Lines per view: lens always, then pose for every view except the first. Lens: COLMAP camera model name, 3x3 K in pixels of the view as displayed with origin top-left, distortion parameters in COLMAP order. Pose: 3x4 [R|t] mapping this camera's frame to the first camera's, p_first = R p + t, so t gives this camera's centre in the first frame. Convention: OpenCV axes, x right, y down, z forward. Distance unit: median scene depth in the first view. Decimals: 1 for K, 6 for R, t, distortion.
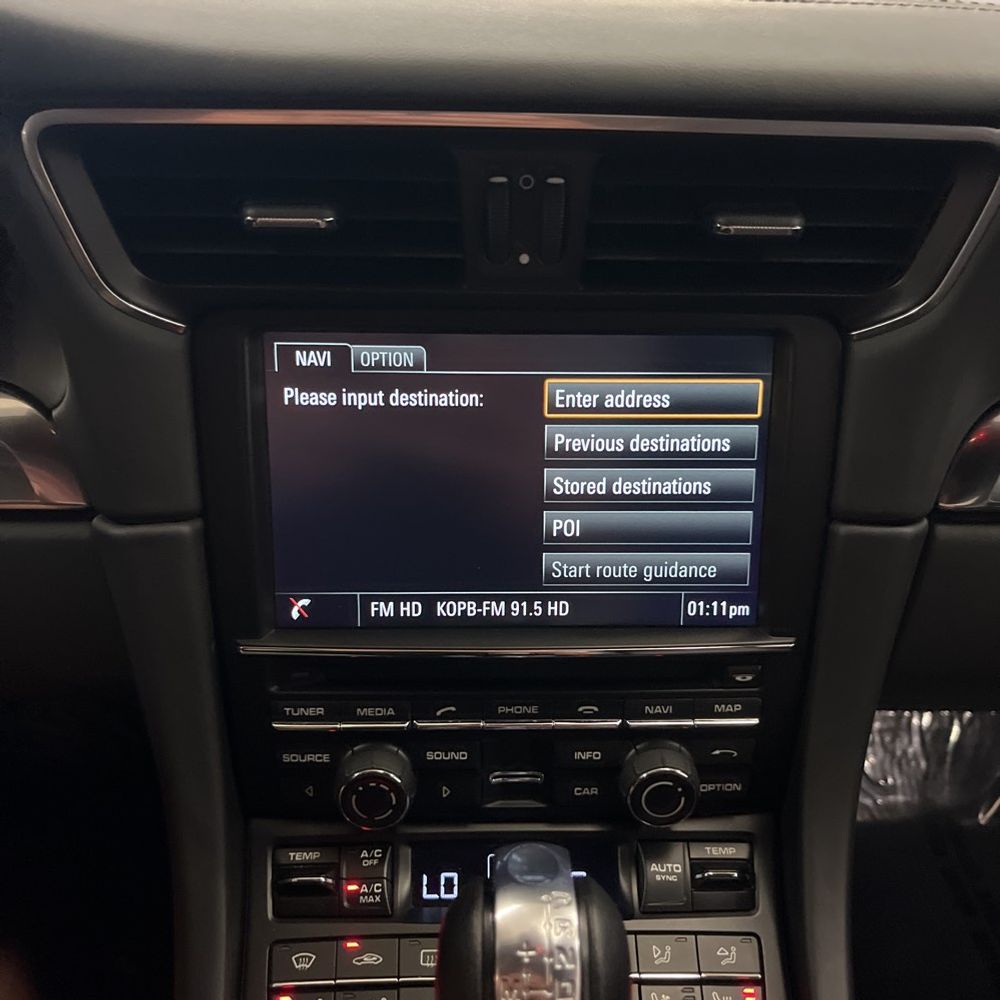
lens RADIAL K [[1019.3, 0, 500.0], [0, 1019.3, 500.0], [0, 0, 1]] dist [0.019556, -0.023269]
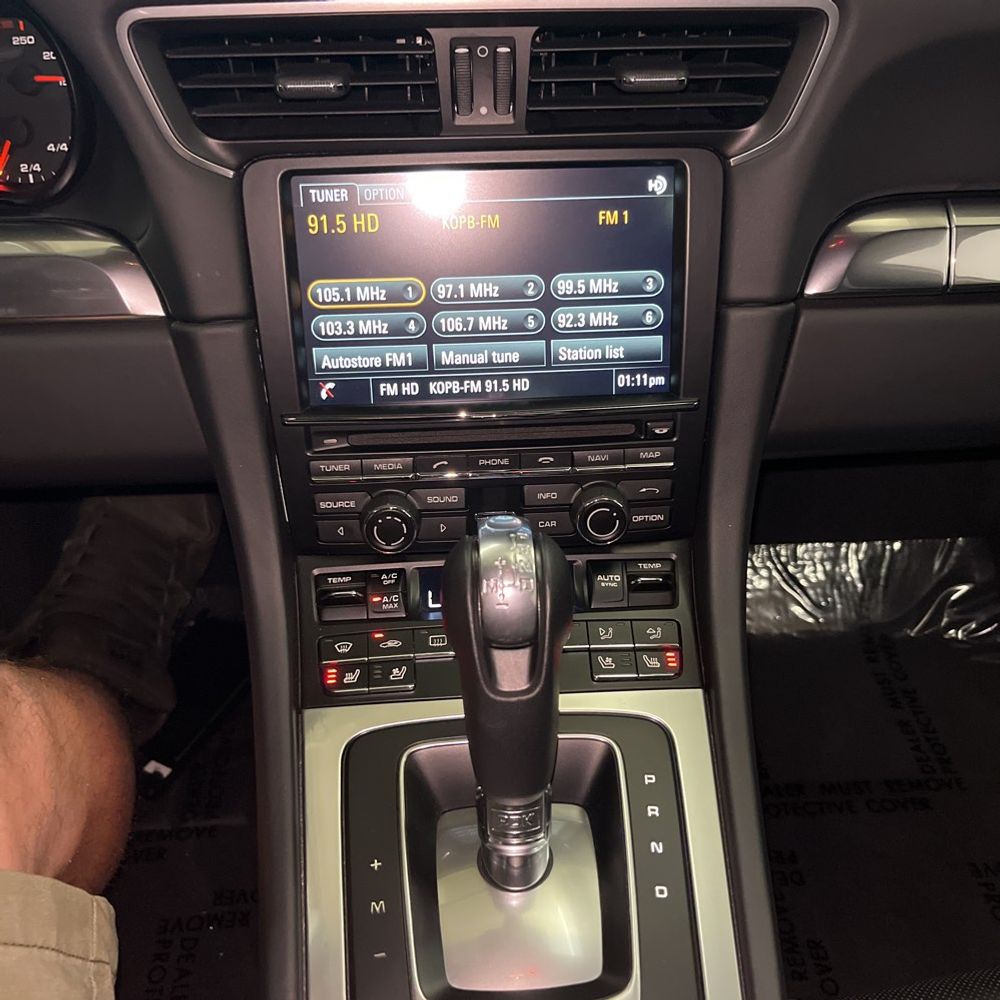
lens RADIAL K [[1080.8, 0, 497.4], [0, 1080.8, 522.4], [0, 0, 1]] dist [0.173010, -0.830139]
pose [[0.999137, -0.040949, 0.006925, 0.009300], [0.040472, 0.997447, 0.058843, 0.201104], [-0.009317, -0.058511, 0.998243, -0.425642]]
